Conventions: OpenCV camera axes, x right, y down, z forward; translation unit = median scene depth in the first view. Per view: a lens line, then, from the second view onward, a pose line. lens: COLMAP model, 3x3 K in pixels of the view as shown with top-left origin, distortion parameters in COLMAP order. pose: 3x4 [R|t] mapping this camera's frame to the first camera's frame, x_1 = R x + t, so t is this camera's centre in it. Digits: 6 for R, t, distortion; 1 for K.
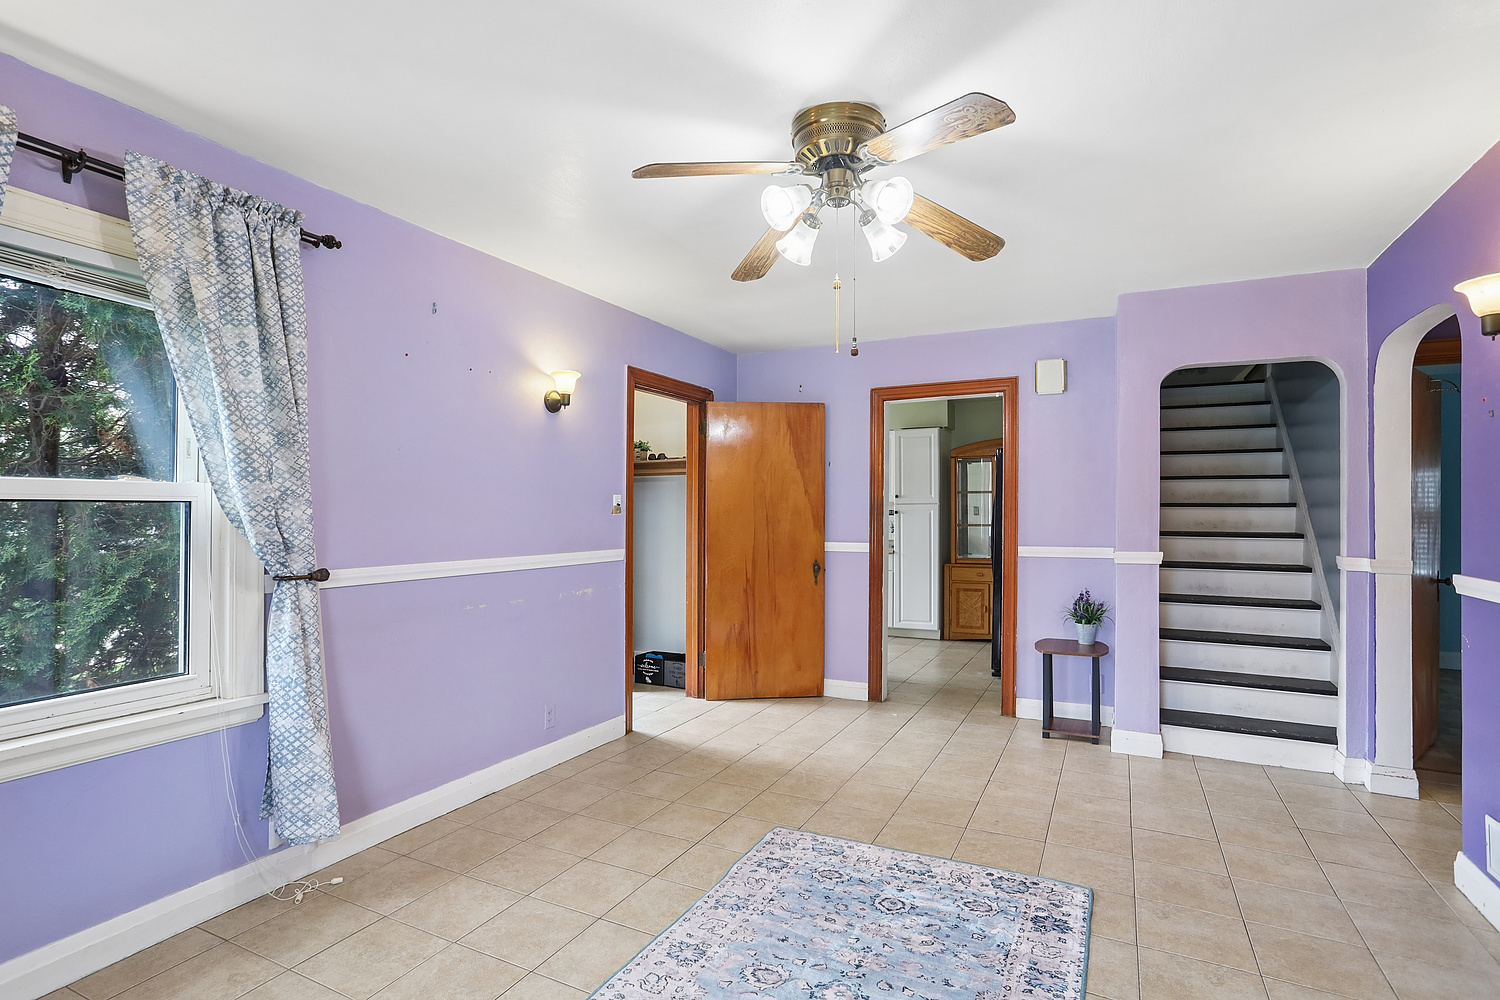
lens RADIAL K [[742.6, 0, 748.9], [0, 742.6, 508.0], [0, 0, 1]] dist [-0.033012, 0.000920]
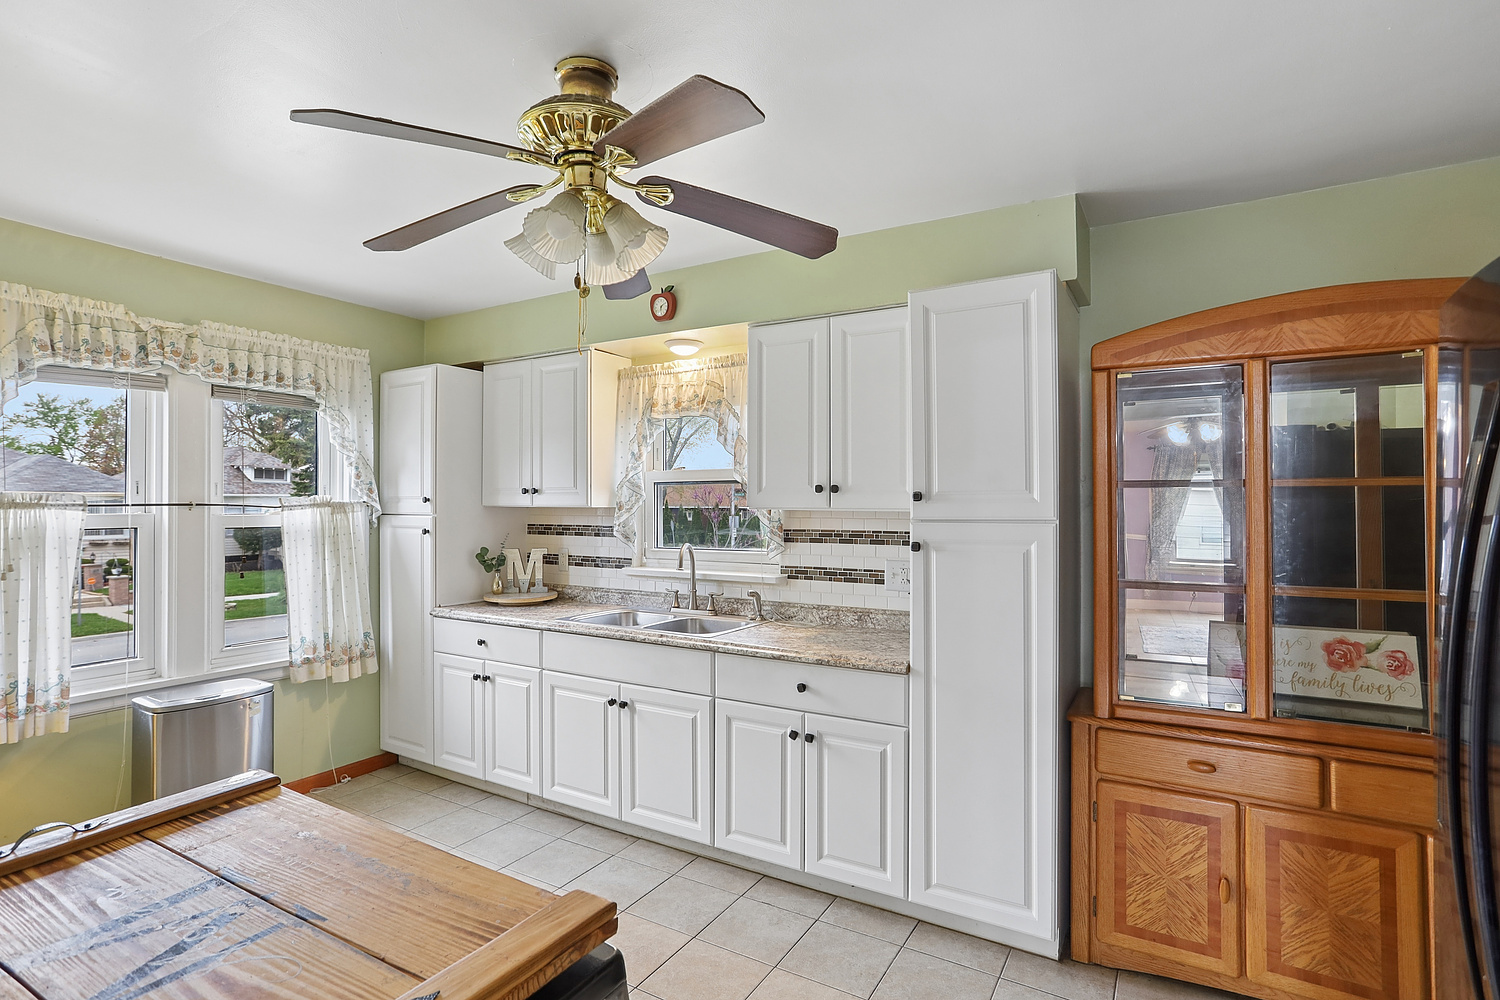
lens RADIAL K [[742.6, 0, 746.2], [0, 742.6, 501.6], [0, 0, 1]] dist [-0.033012, 0.000920]
pose [[0.997225, -0.003895, -0.074348, 0.152568], [0.003865, 0.999992, -0.000547, -0.014287], [0.074349, 0.000258, 0.997232, 0.691650]]
